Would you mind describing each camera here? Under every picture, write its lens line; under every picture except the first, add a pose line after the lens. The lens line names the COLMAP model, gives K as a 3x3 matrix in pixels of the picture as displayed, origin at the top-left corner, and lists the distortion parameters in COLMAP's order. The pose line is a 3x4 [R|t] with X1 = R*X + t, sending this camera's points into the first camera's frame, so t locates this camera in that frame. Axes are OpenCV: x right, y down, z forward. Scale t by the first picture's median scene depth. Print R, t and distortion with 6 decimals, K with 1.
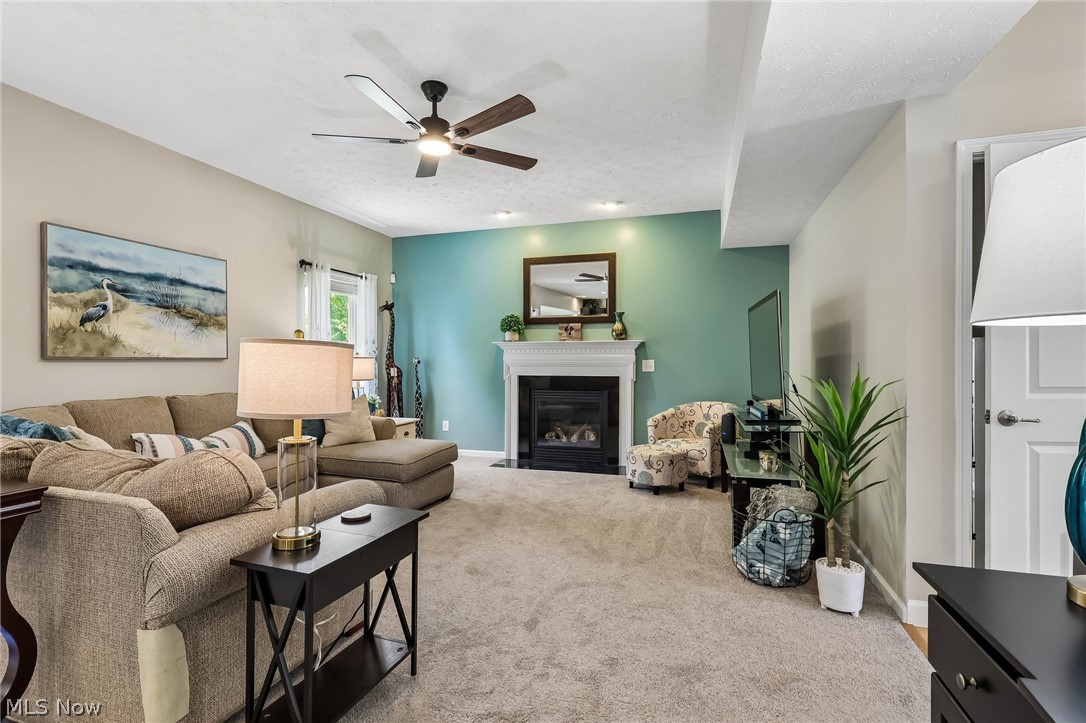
lens RADIAL K [[509.9, 0, 543.2], [0, 509.9, 364.1], [0, 0, 1]] dist [0.000226, 0.001585]
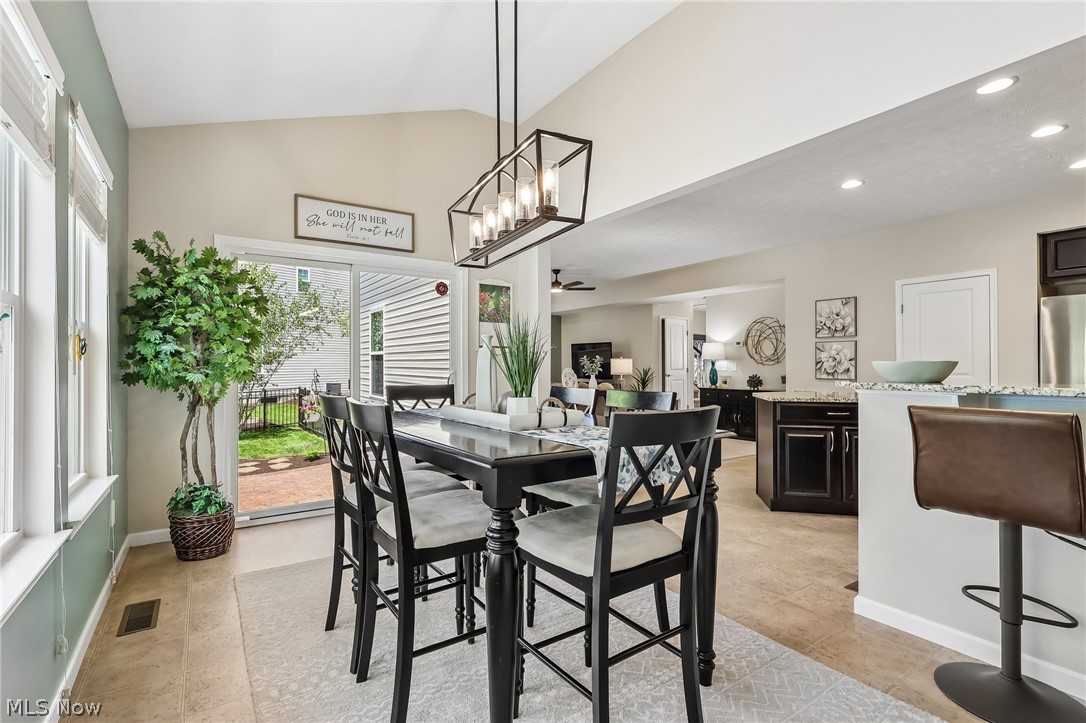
lens RADIAL K [[509.9, 0, 537.4], [0, 509.9, 361.3], [0, 0, 1]] dist [0.000226, 0.001585]
pose [[0.639820, 0.010506, 0.768453, -1.410437], [-0.000915, 0.999916, -0.012908, 0.014758], [-0.768524, 0.007556, 0.639776, -0.444442]]
